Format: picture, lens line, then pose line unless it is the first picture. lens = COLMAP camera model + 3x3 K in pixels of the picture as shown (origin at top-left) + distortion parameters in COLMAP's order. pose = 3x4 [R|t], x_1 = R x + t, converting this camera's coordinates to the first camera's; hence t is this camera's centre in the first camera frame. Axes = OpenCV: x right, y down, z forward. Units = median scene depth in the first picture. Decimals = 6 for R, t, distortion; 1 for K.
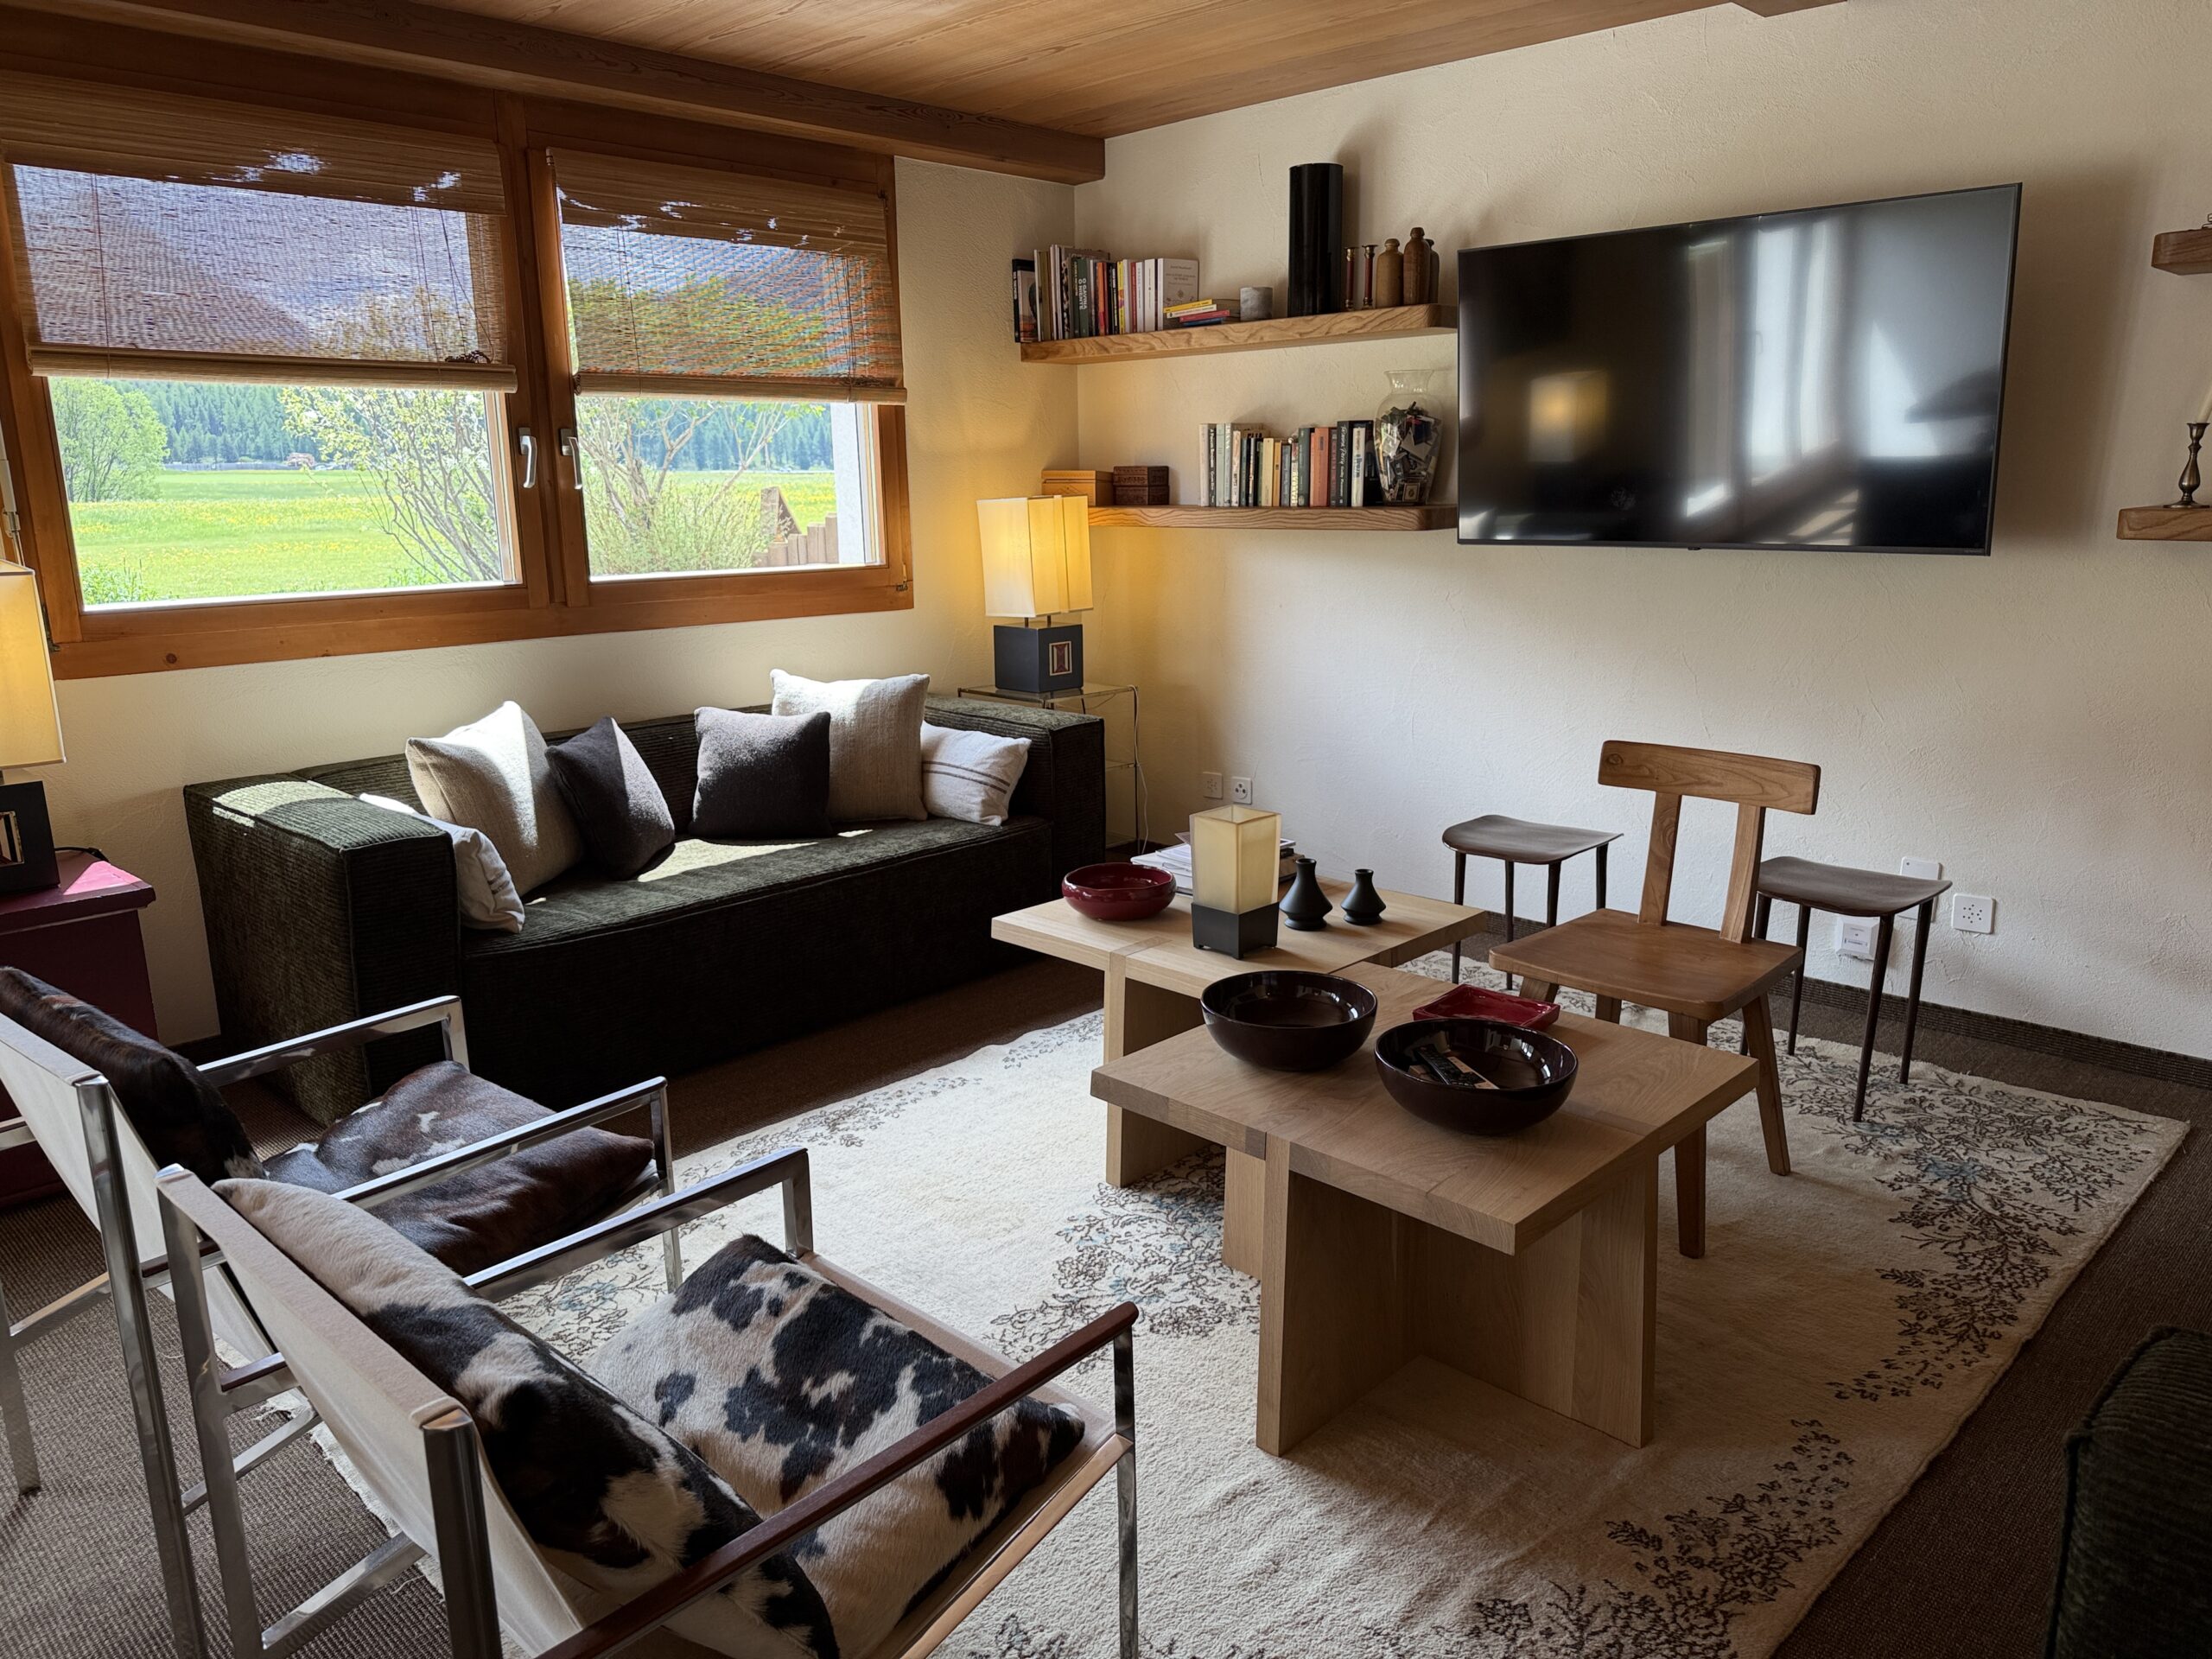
lens RADIAL K [[1546.4, 0, 1108.9], [0, 1546.4, 830.5], [0, 0, 1]] dist [0.131443, -0.225638]
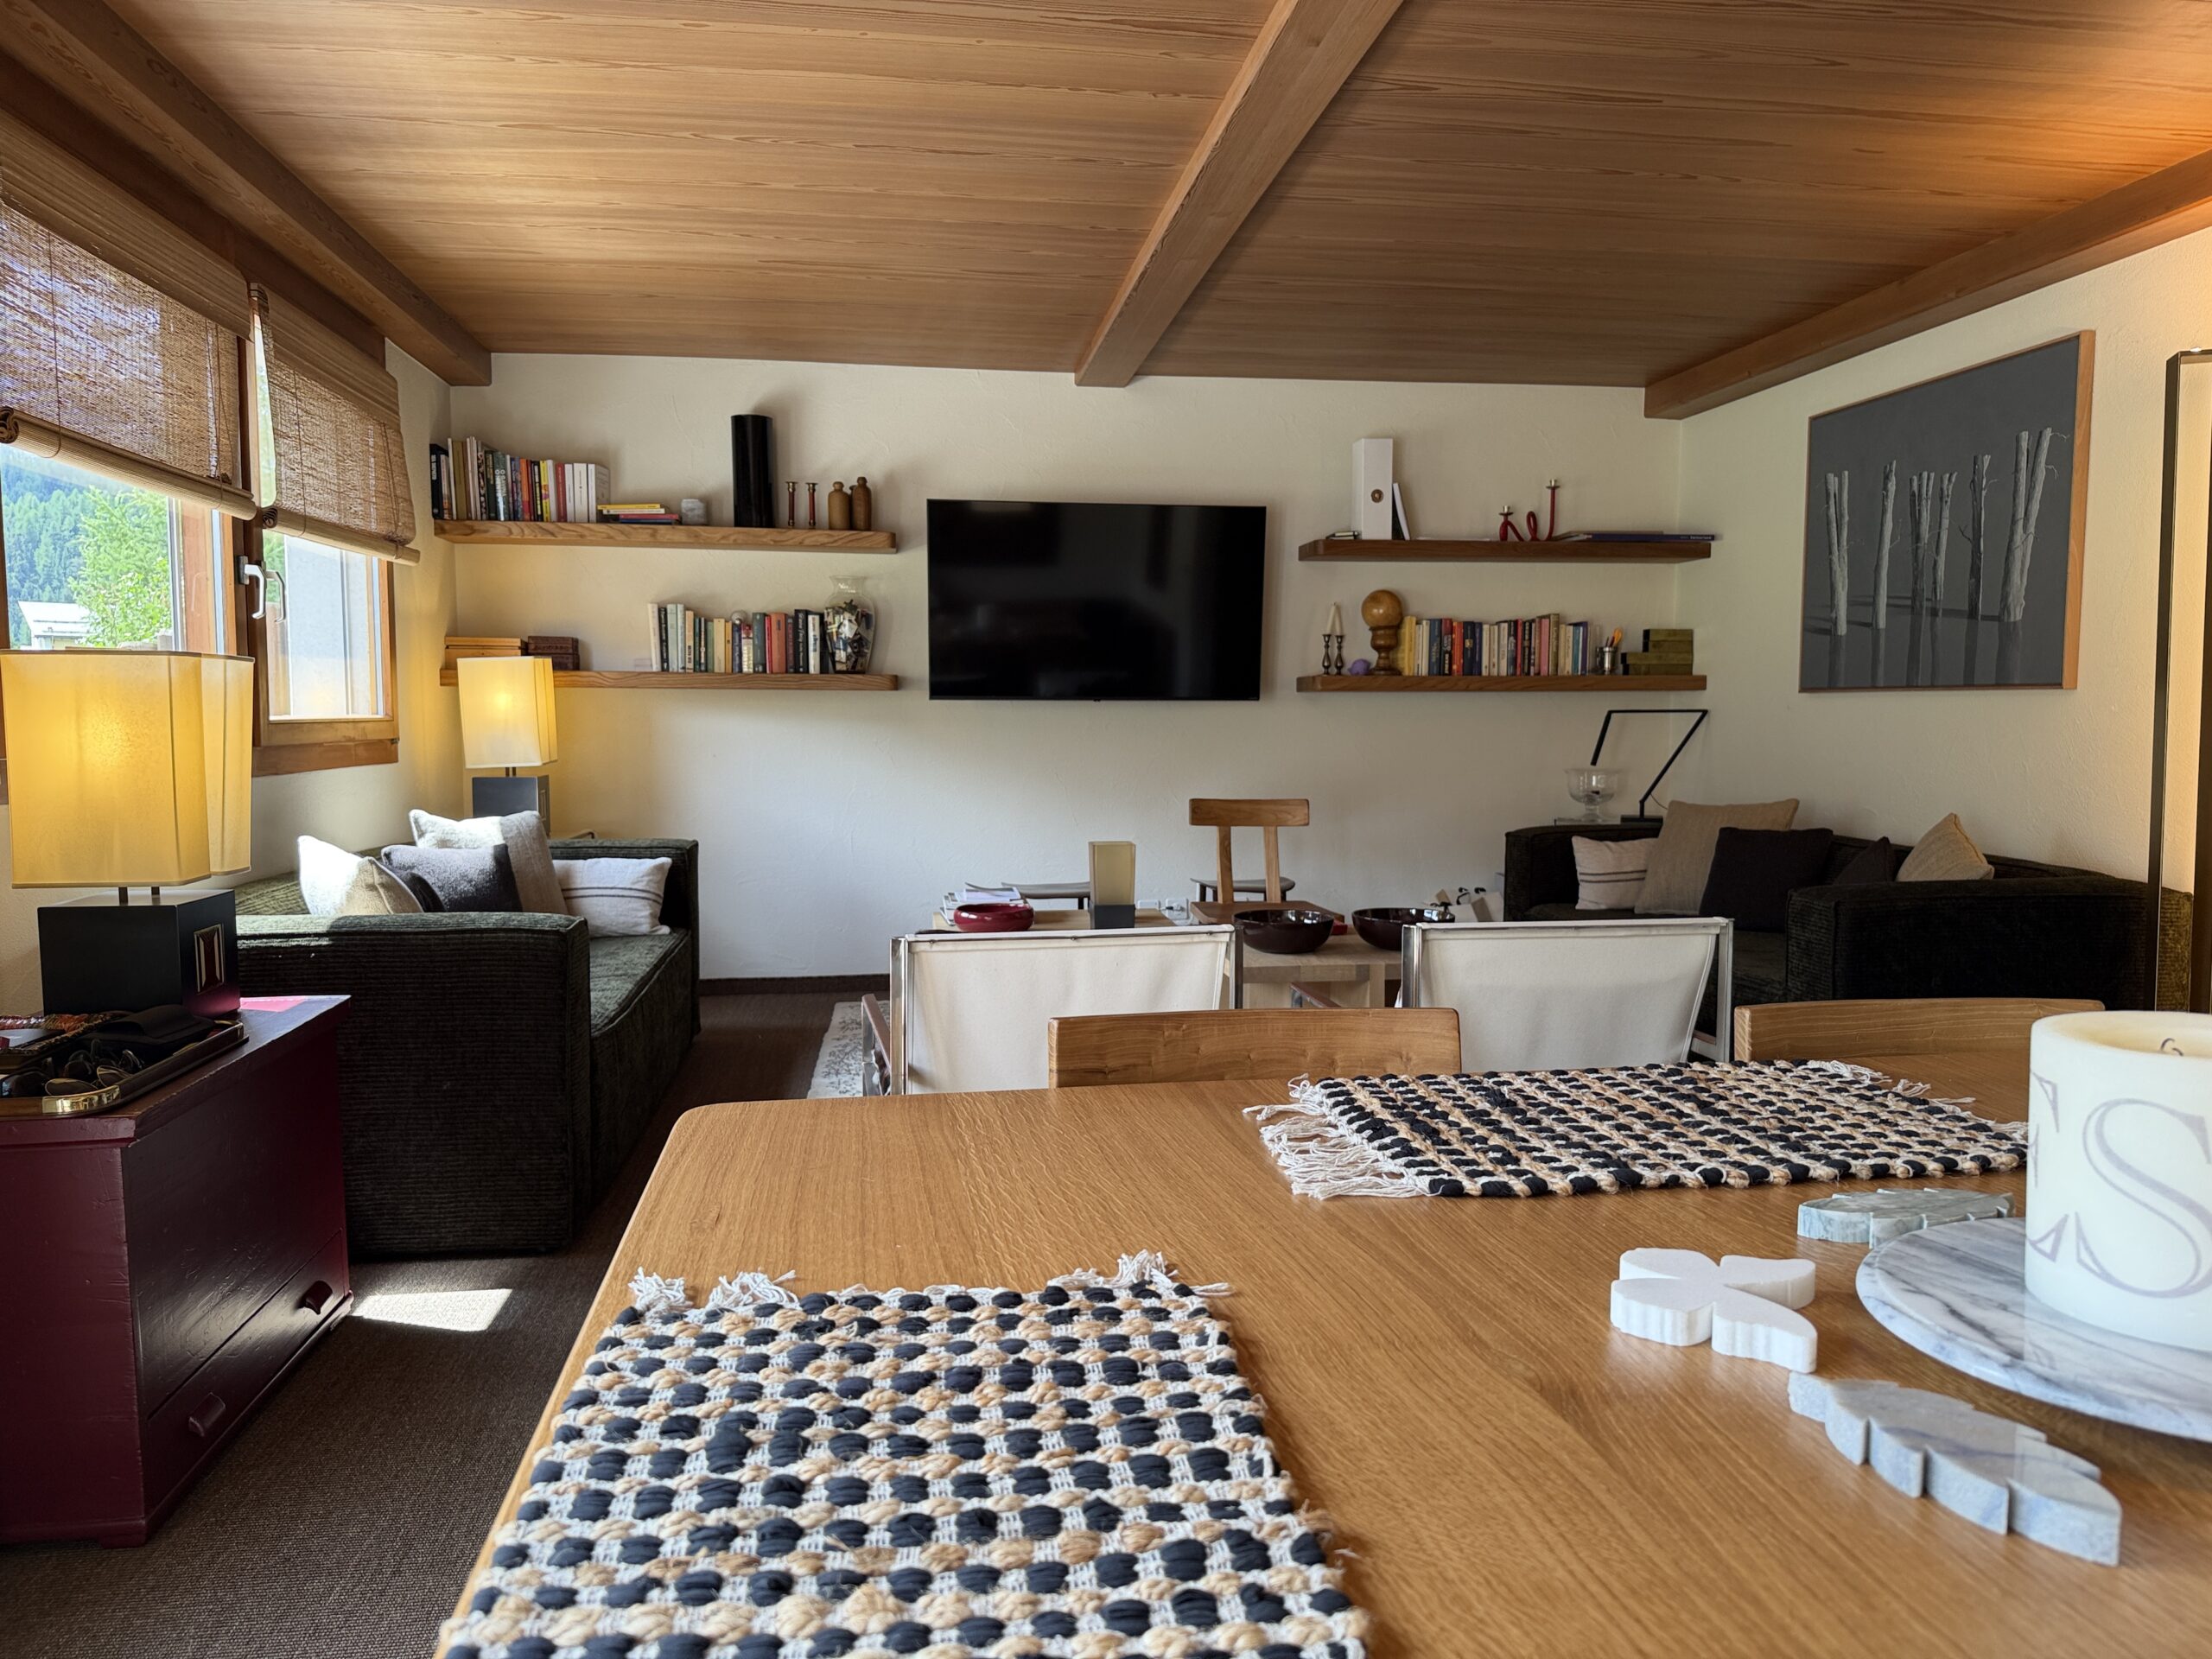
lens RADIAL K [[1611.4, 0, 1105.6], [0, 1611.4, 866.9], [0, 0, 1]] dist [0.076635, 0.001446]
pose [[0.608757, -0.062417, 0.790897, -0.863310], [0.167761, 0.984485, -0.051431, 0.068575], [-0.775417, 0.163990, 0.609784, 0.015664]]
